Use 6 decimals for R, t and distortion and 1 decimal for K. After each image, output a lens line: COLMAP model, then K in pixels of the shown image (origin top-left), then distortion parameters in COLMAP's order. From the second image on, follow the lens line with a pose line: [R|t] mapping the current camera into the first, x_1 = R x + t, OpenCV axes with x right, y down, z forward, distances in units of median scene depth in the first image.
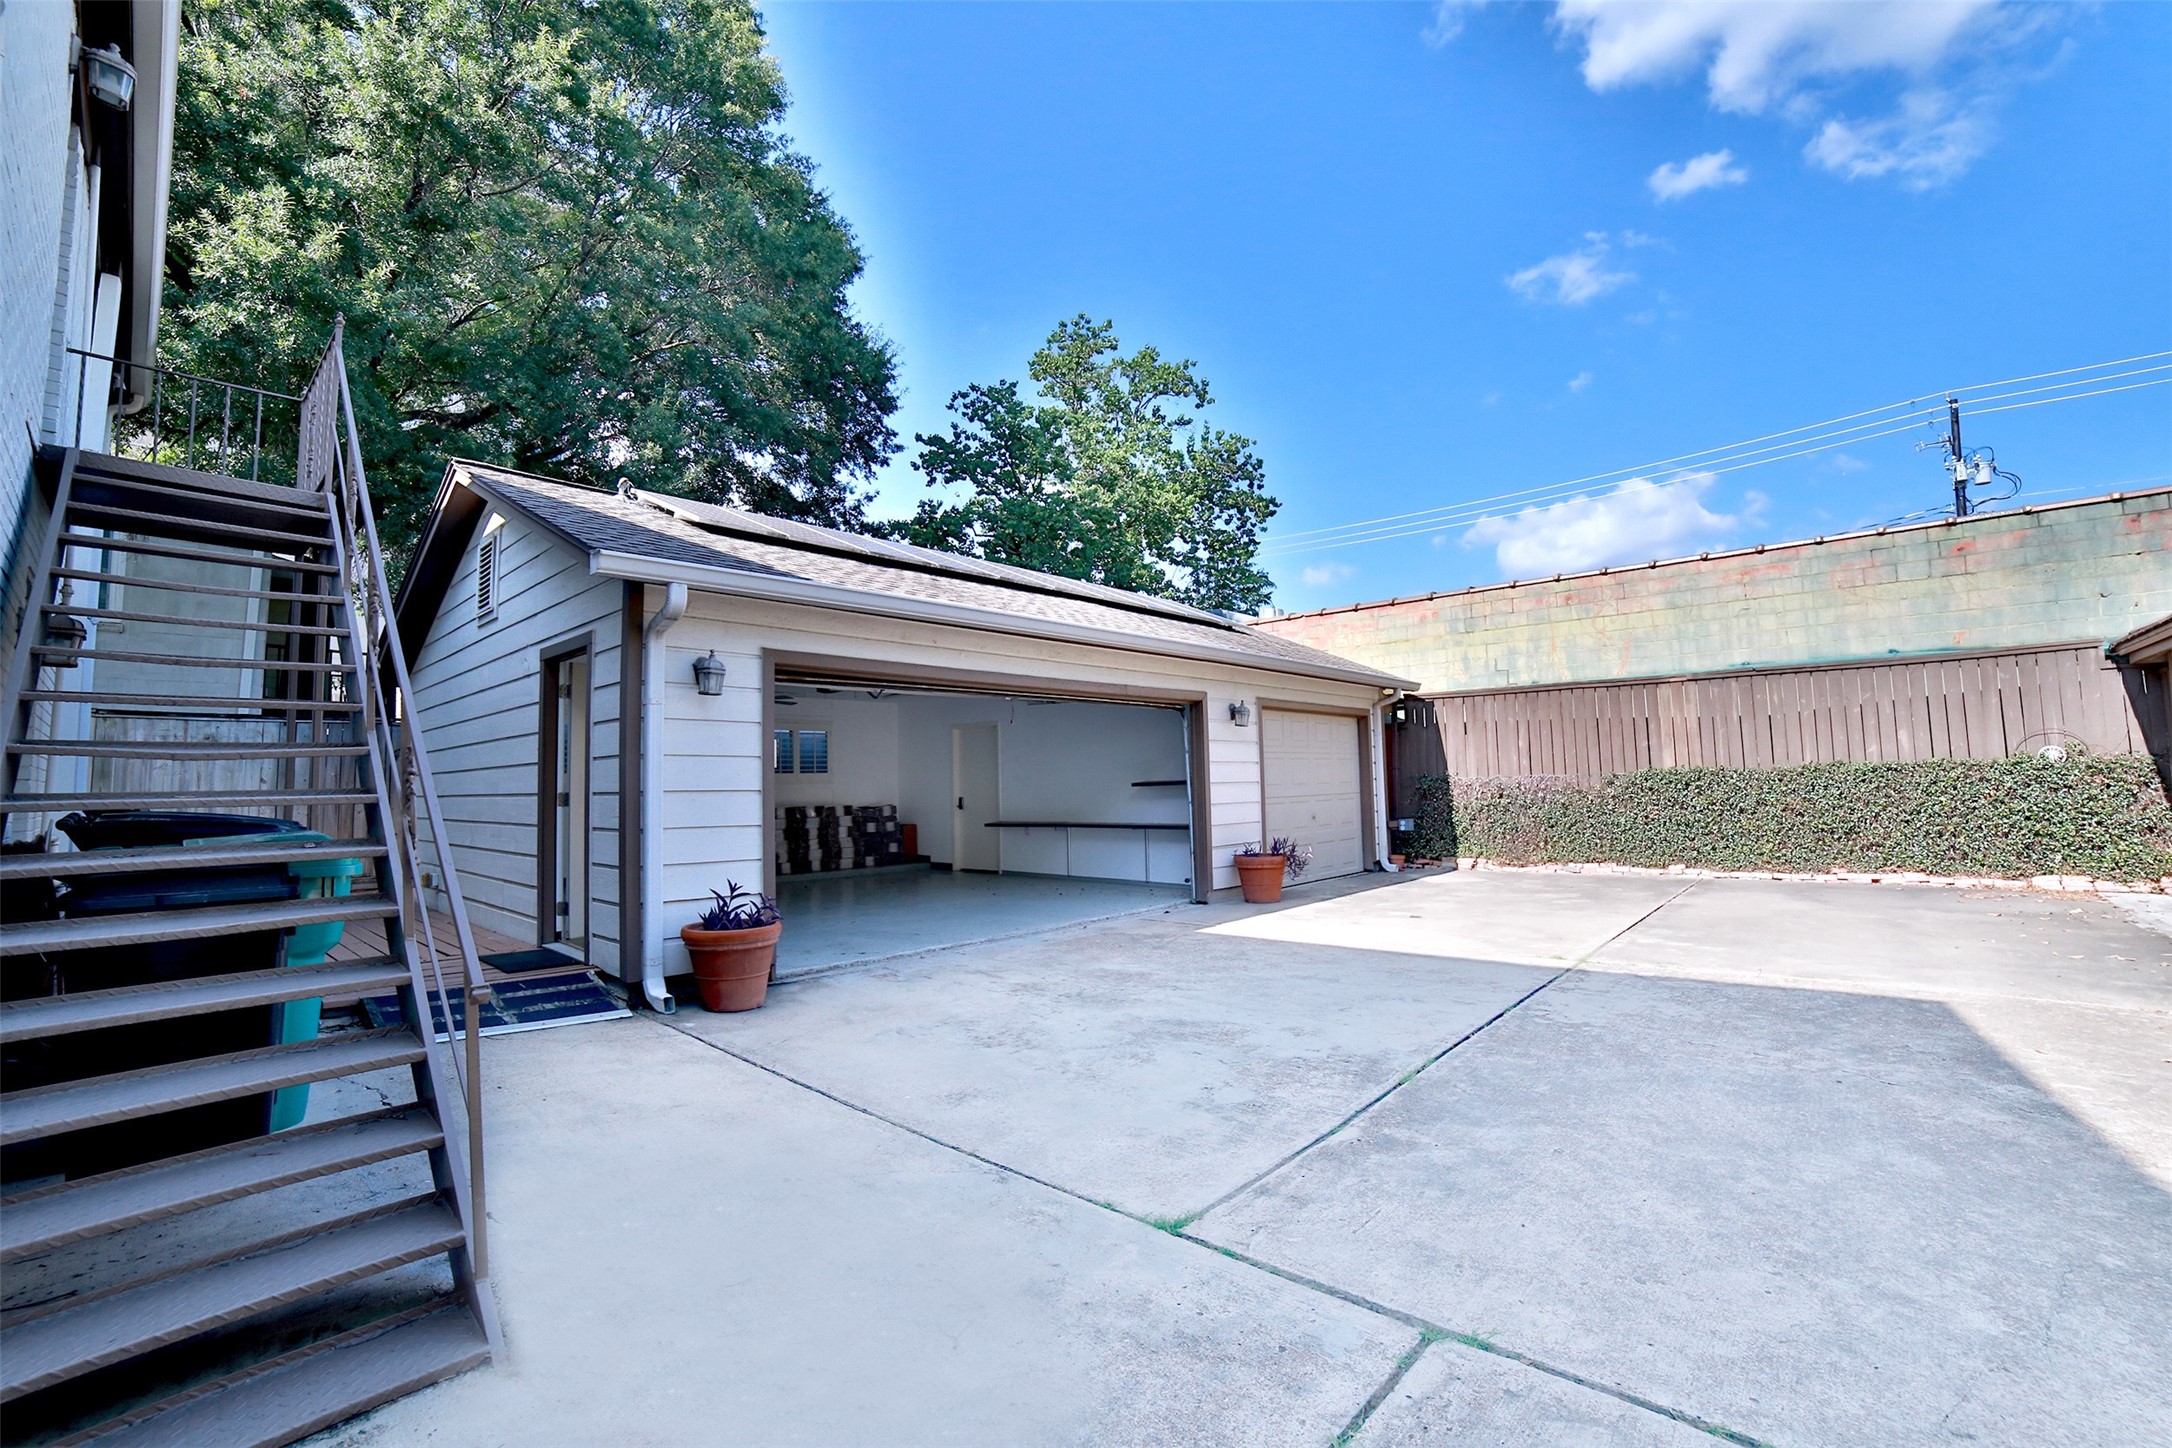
lens RADIAL K [[934.2, 0, 1086.0], [0, 934.2, 724.0], [0, 0, 1]] dist [-0.113353, 0.044776]
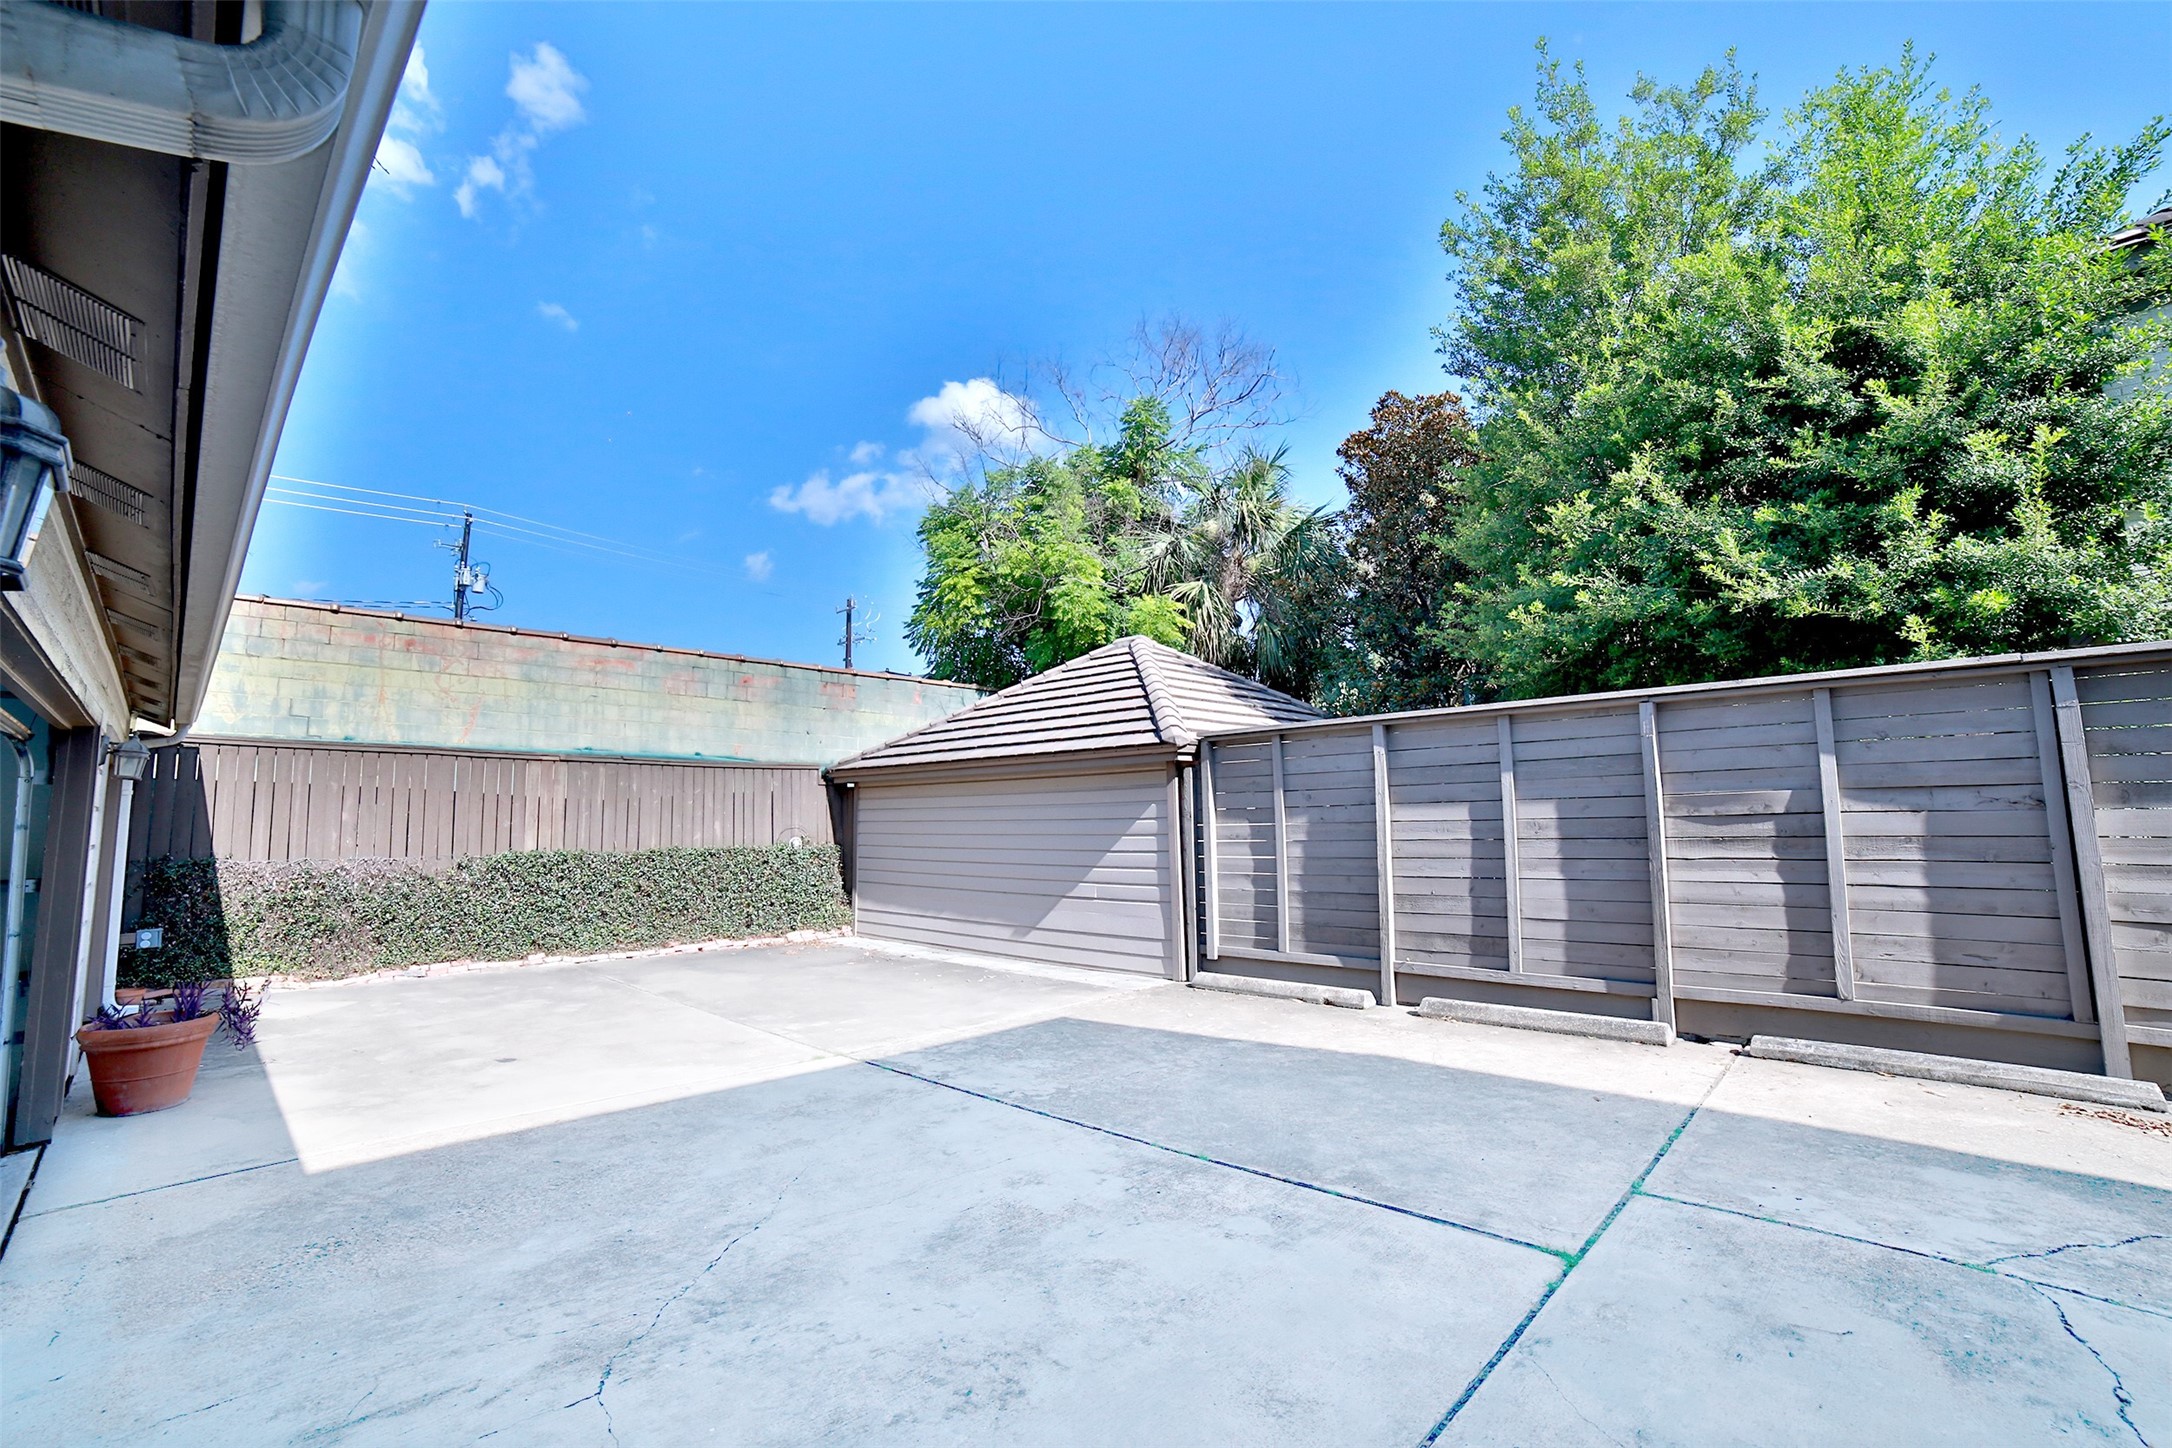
lens RADIAL K [[934.2, 0, 1086.0], [0, 934.2, 724.0], [0, 0, 1]] dist [-0.113353, 0.044776]
pose [[0.014462, 0.124736, 0.992085, -0.626989], [-0.052438, 0.990918, -0.123825, 0.007065], [-0.998519, -0.050232, 0.020872, 0.869280]]
